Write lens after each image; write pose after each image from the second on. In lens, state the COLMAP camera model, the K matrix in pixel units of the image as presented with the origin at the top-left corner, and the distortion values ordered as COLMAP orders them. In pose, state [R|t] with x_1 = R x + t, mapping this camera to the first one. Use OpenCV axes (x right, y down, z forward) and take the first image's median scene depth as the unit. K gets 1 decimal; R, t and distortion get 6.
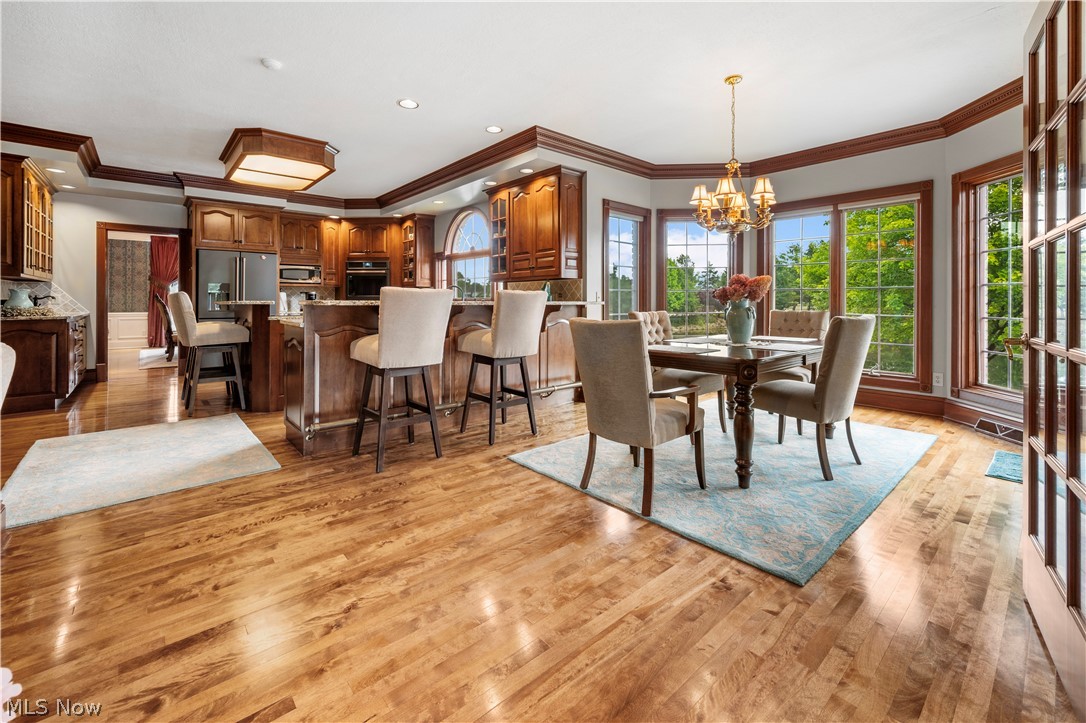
lens RADIAL K [[452.2, 0, 547.6], [0, 452.2, 315.8], [0, 0, 1]] dist [0.000244, -0.000298]
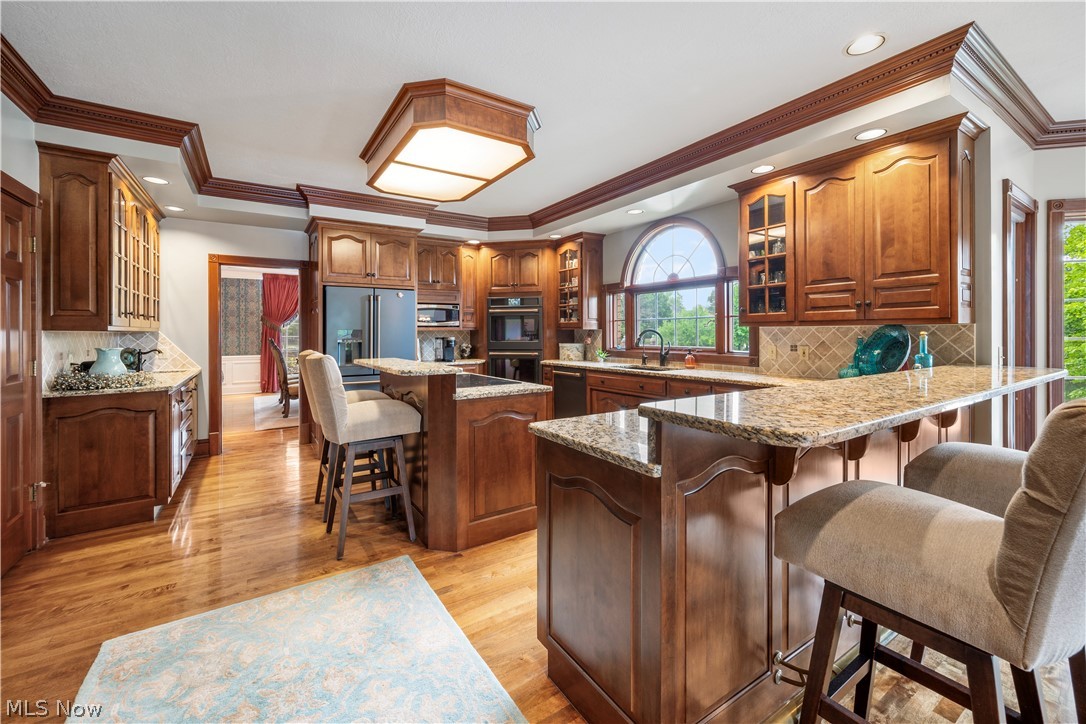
lens RADIAL K [[441.0, 0, 540.9], [0, 441.0, 347.5], [0, 0, 1]] dist [0.001350, -0.000025]
pose [[0.989011, -0.001335, -0.147833, -0.298934], [0.001918, 0.999991, 0.003801, -0.044827], [0.147826, -0.004043, 0.989005, 0.311891]]
